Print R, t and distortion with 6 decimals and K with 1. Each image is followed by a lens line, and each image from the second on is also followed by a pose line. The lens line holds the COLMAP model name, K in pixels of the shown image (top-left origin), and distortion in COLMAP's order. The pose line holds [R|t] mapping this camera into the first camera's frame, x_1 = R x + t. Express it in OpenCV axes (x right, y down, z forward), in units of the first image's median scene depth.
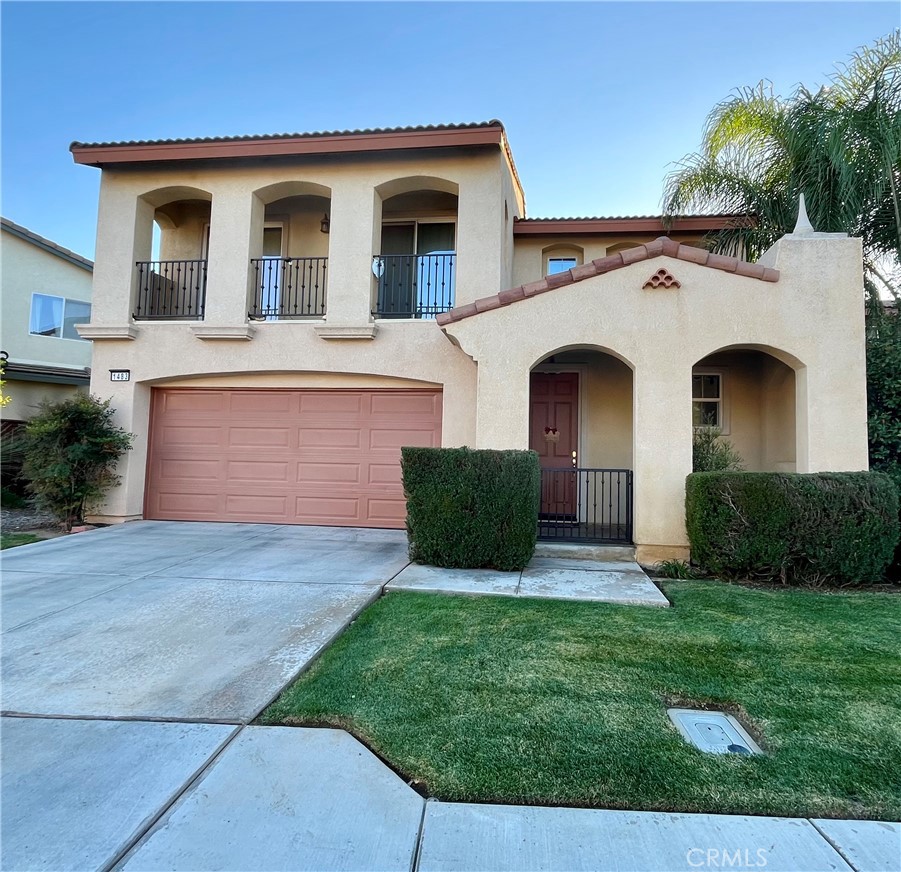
lens RADIAL K [[563.7, 0, 489.1], [0, 563.7, 422.9], [0, 0, 1]] dist [-0.000145, -0.004097]
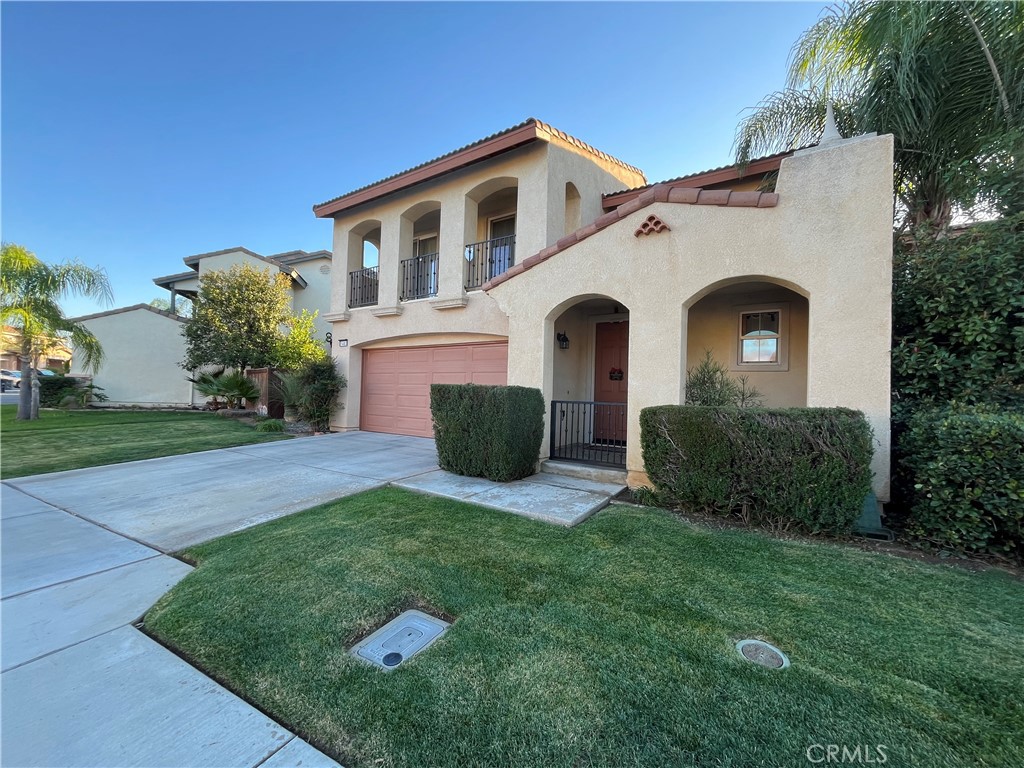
lens RADIAL K [[411.0, 0, 513.7], [0, 411.0, 385.5], [0, 0, 1]] dist [-0.002130, -0.000807]
pose [[0.894153, -0.005701, -0.447725, 0.415773], [0.022901, 0.999193, 0.033012, 0.016129], [0.447176, -0.039771, 0.893562, 0.175606]]
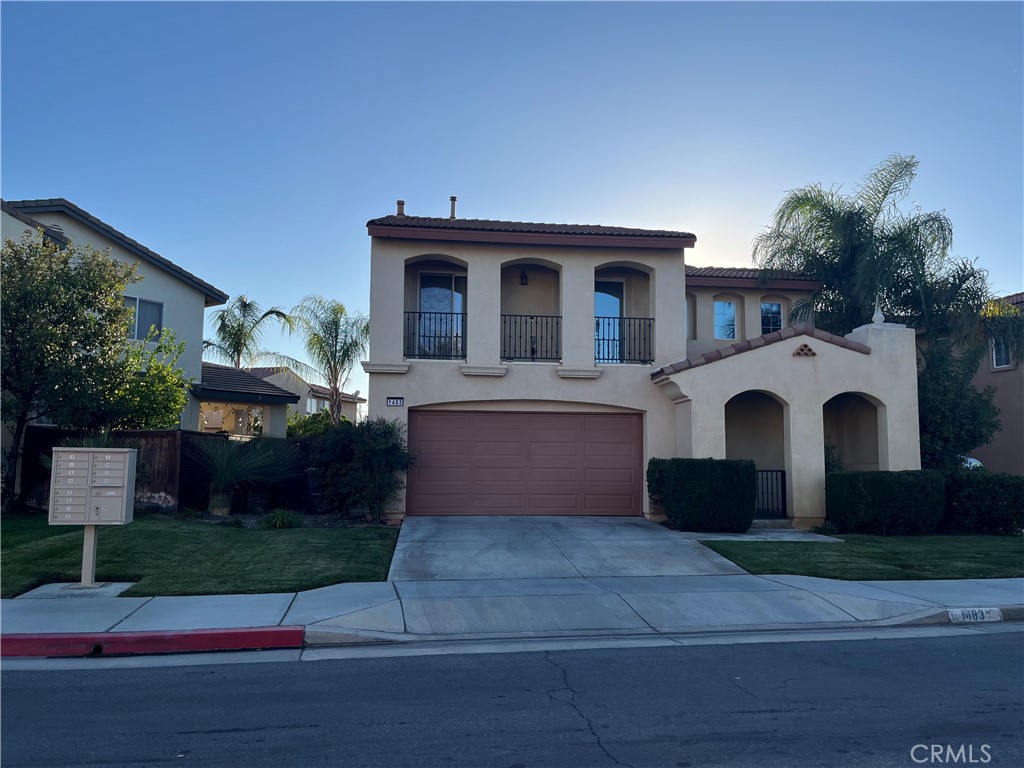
lens RADIAL K [[756.6, 0, 508.8], [0, 756.6, 389.4], [0, 0, 1]] dist [0.001365, -0.002661]
pose [[0.977417, 0.007612, 0.211181, -0.958581], [-0.003070, 0.999757, -0.021827, -0.094304], [-0.211296, 0.020686, 0.977203, -0.907909]]
